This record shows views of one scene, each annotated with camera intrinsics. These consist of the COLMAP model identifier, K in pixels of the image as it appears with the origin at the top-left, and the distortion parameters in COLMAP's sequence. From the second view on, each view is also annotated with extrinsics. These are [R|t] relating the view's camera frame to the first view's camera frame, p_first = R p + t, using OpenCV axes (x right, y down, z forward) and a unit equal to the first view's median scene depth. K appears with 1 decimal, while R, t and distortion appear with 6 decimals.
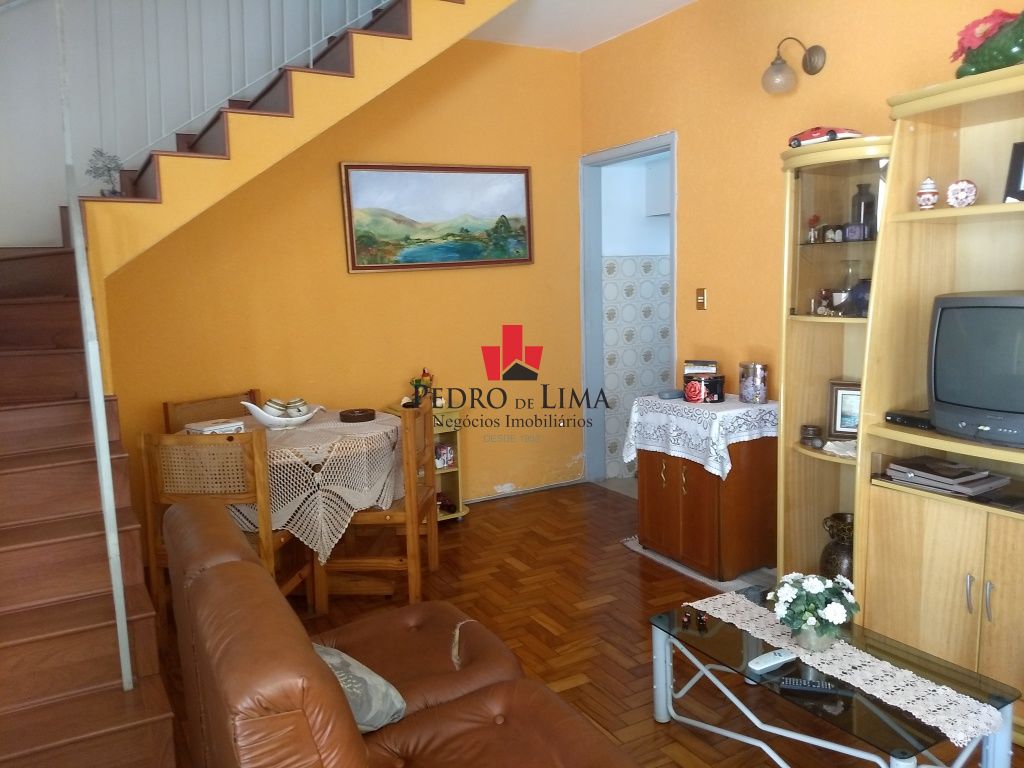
lens RADIAL K [[802.0, 0, 509.8], [0, 802.0, 382.9], [0, 0, 1]] dist [0.053744, -0.044662]
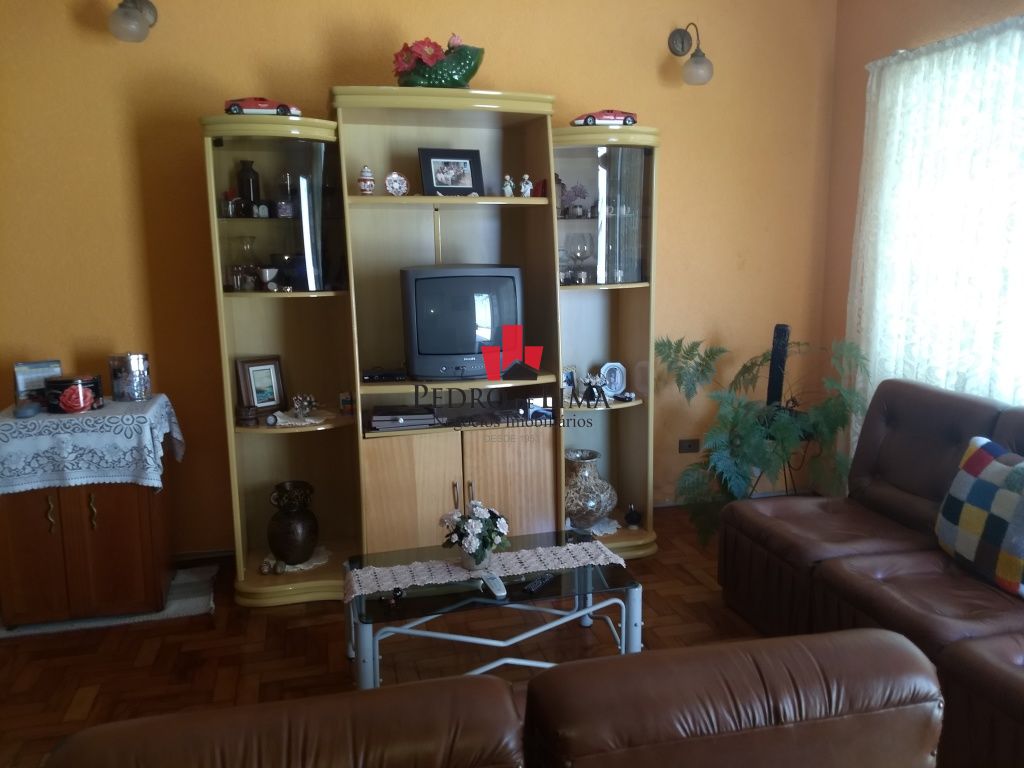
lens RADIAL K [[802.0, 0, 513.2], [0, 802.0, 386.4], [0, 0, 1]] dist [0.053744, -0.044662]
pose [[0.234704, -0.149798, 0.960456, -0.539538], [0.132273, 0.983786, 0.121113, -0.051110], [-0.963026, 0.098616, 0.250712, 0.497350]]
